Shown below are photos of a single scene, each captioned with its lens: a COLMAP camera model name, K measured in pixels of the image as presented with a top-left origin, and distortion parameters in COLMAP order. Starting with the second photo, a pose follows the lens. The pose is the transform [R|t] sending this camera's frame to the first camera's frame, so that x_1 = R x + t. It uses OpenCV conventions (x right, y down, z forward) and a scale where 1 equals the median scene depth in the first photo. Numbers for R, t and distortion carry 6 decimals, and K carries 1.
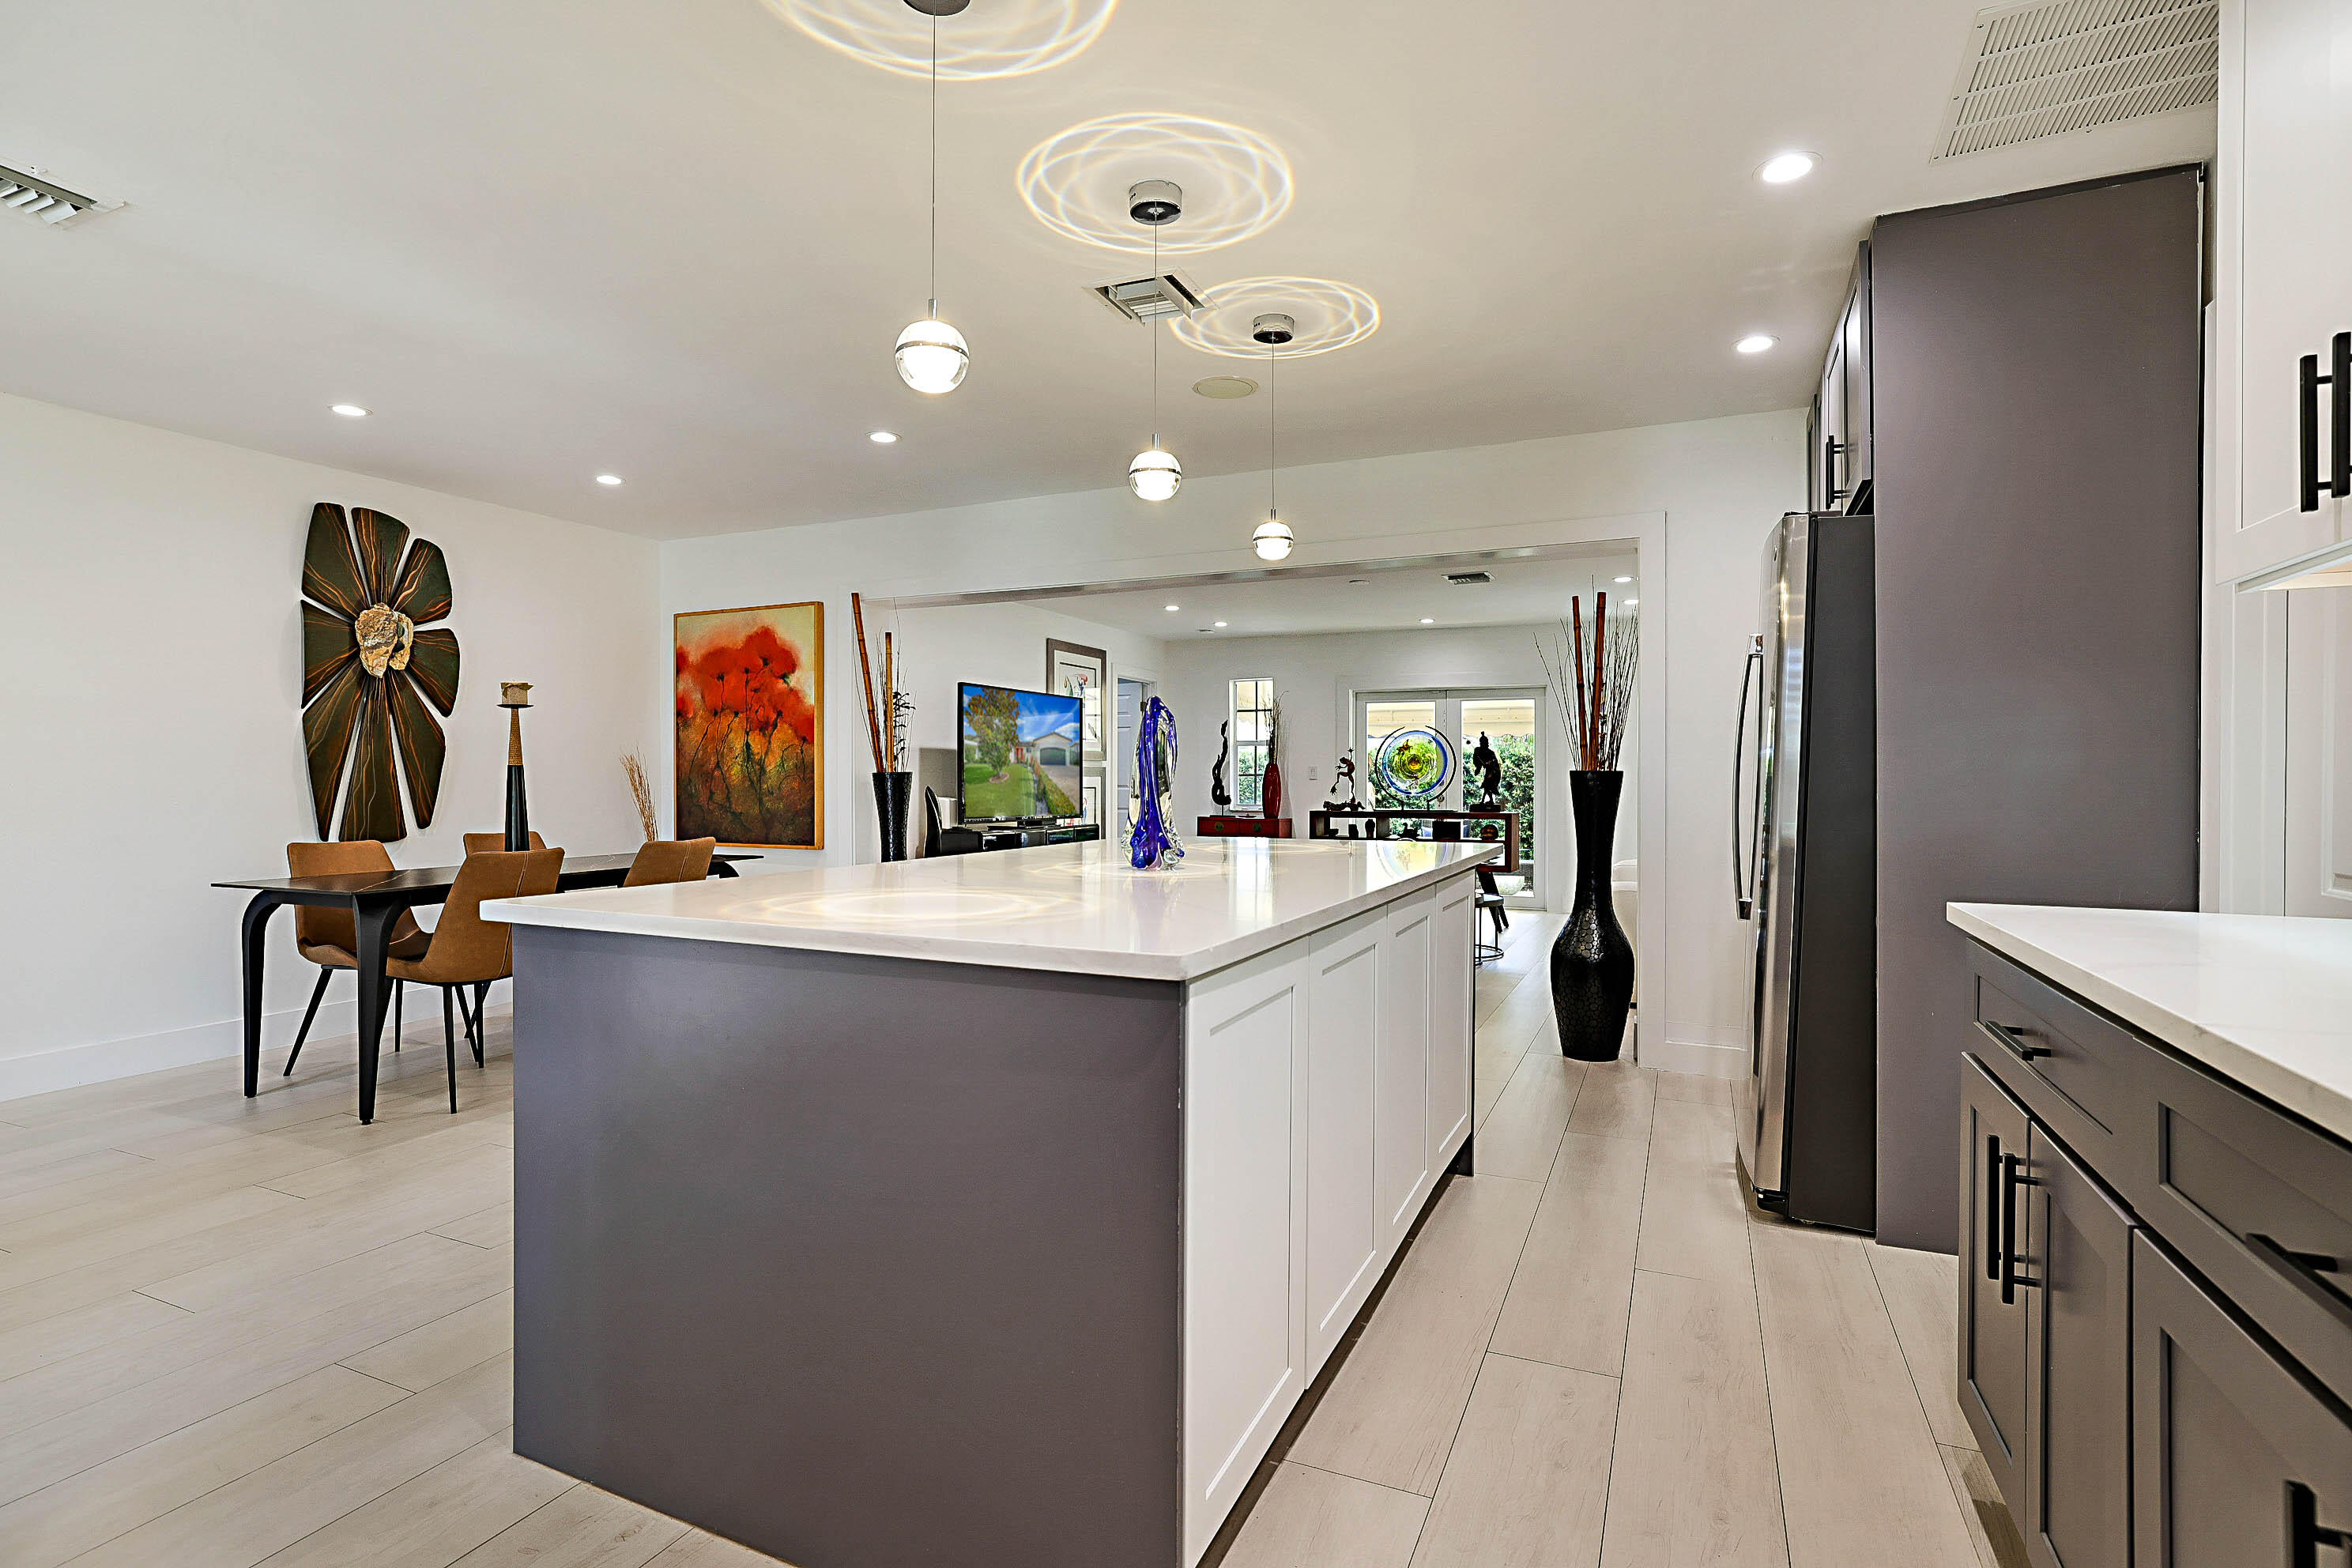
lens RADIAL K [[1139.5, 0, 1130.2], [0, 1139.5, 783.8], [0, 0, 1]] dist [-0.011747, 0.002972]
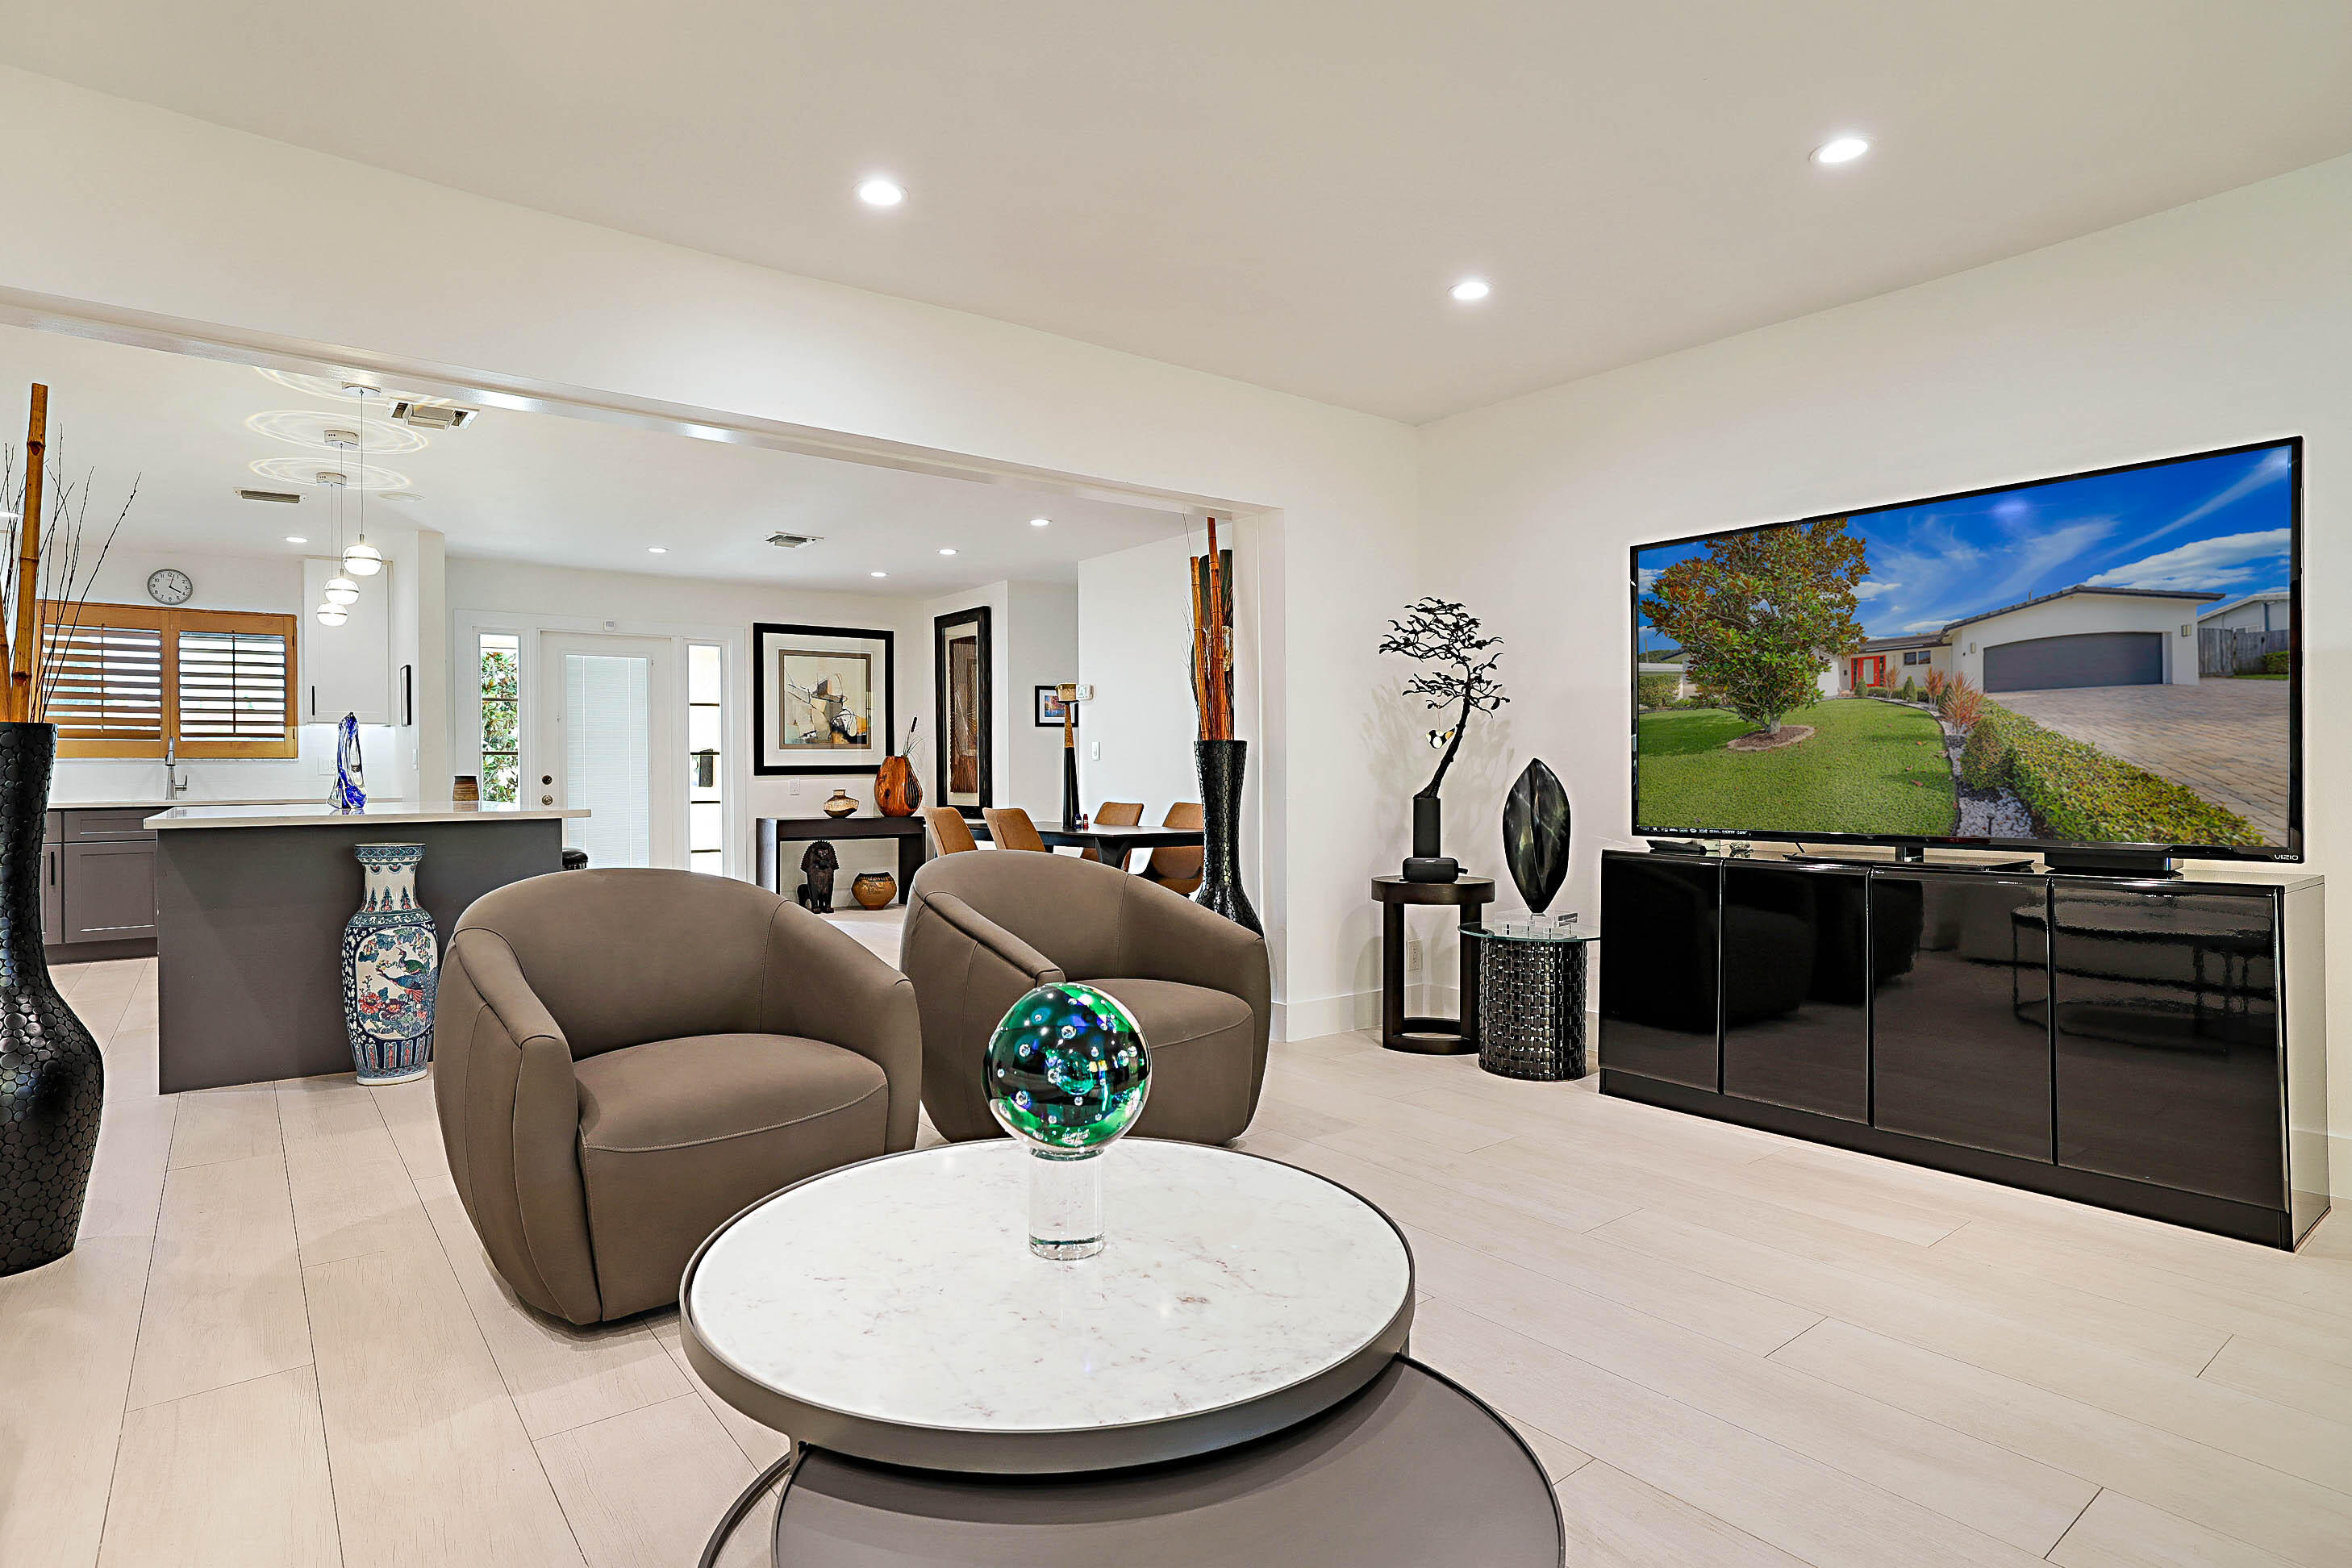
lens RADIAL K [[1201.6, 0, 1143.8], [0, 1201.6, 769.2], [0, 0, 1]] dist [-0.015747, 0.007249]
pose [[-0.445695, -0.003520, -0.895178, 0.490515], [0.000034, 0.999992, -0.003949, 0.010669], [0.895185, -0.001790, -0.445691, 1.254398]]
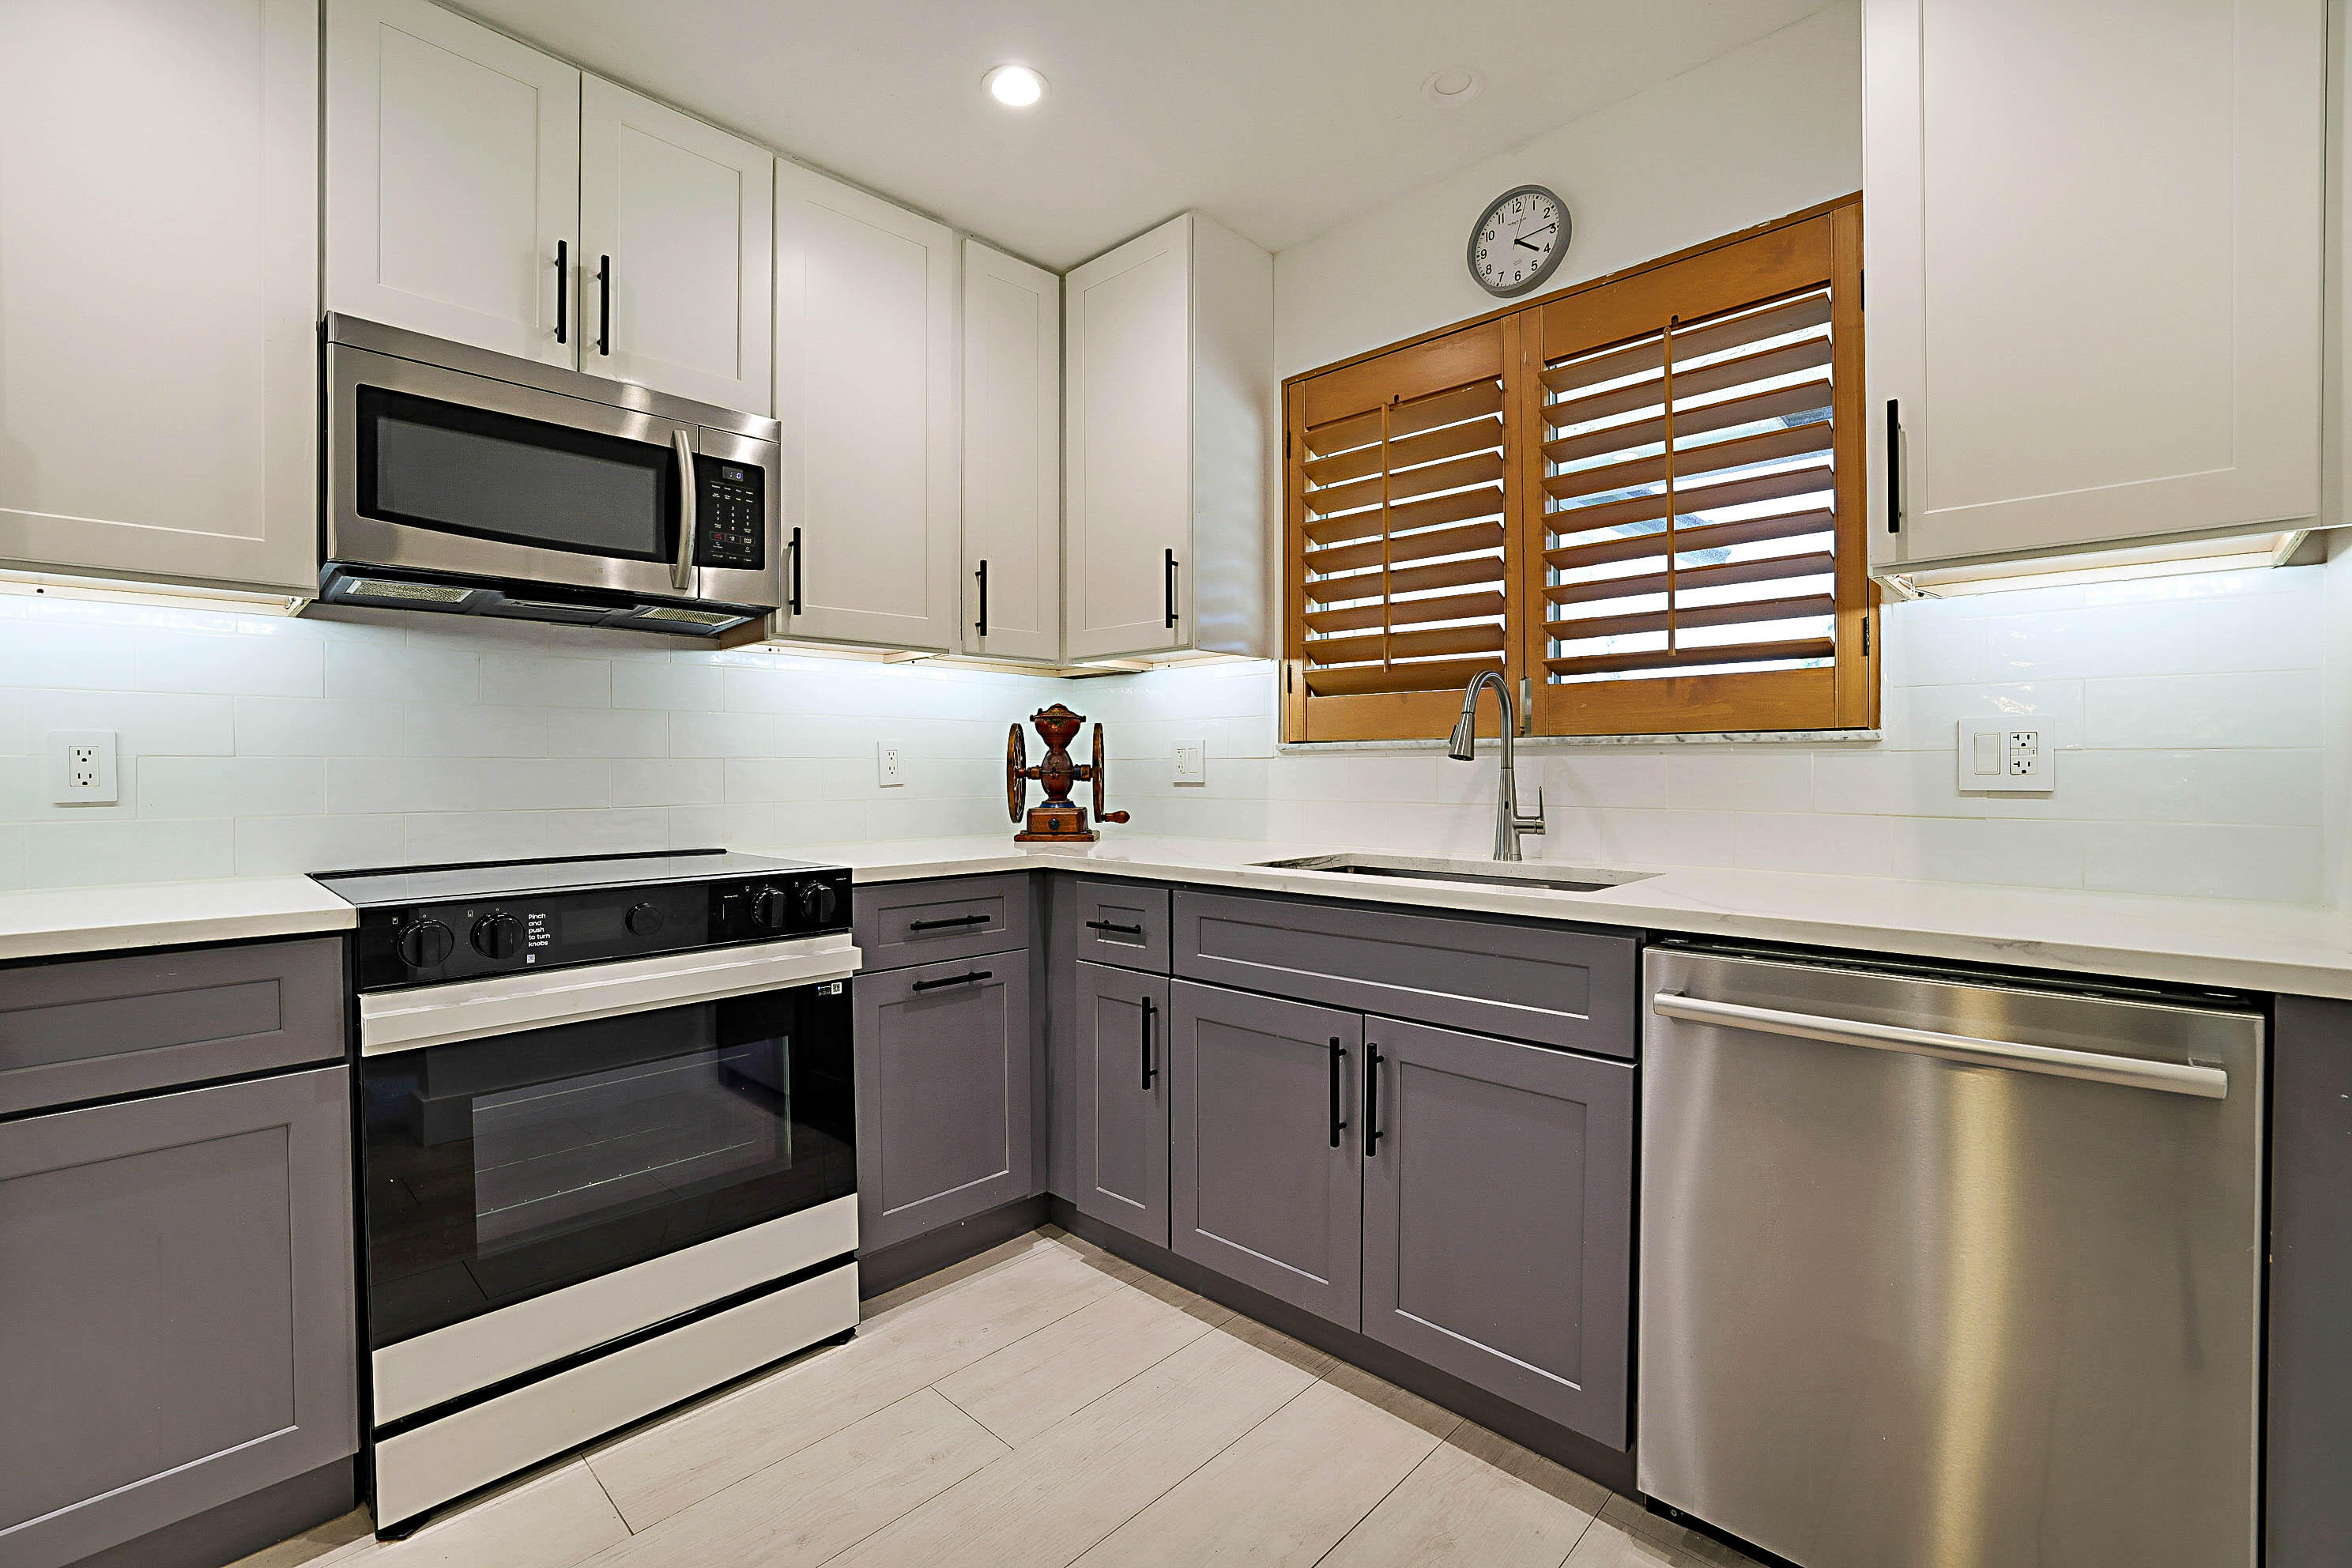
lens RADIAL K [[1019.2, 0, 1174.6], [0, 1019.2, 780.4], [0, 0, 1]] dist [-0.029018, 0.006772]
pose [[-0.954341, -0.005496, 0.298668, -0.144366], [0.000805, 0.999780, 0.020968, 0.002138], [-0.298718, 0.020251, -0.954127, 0.206211]]
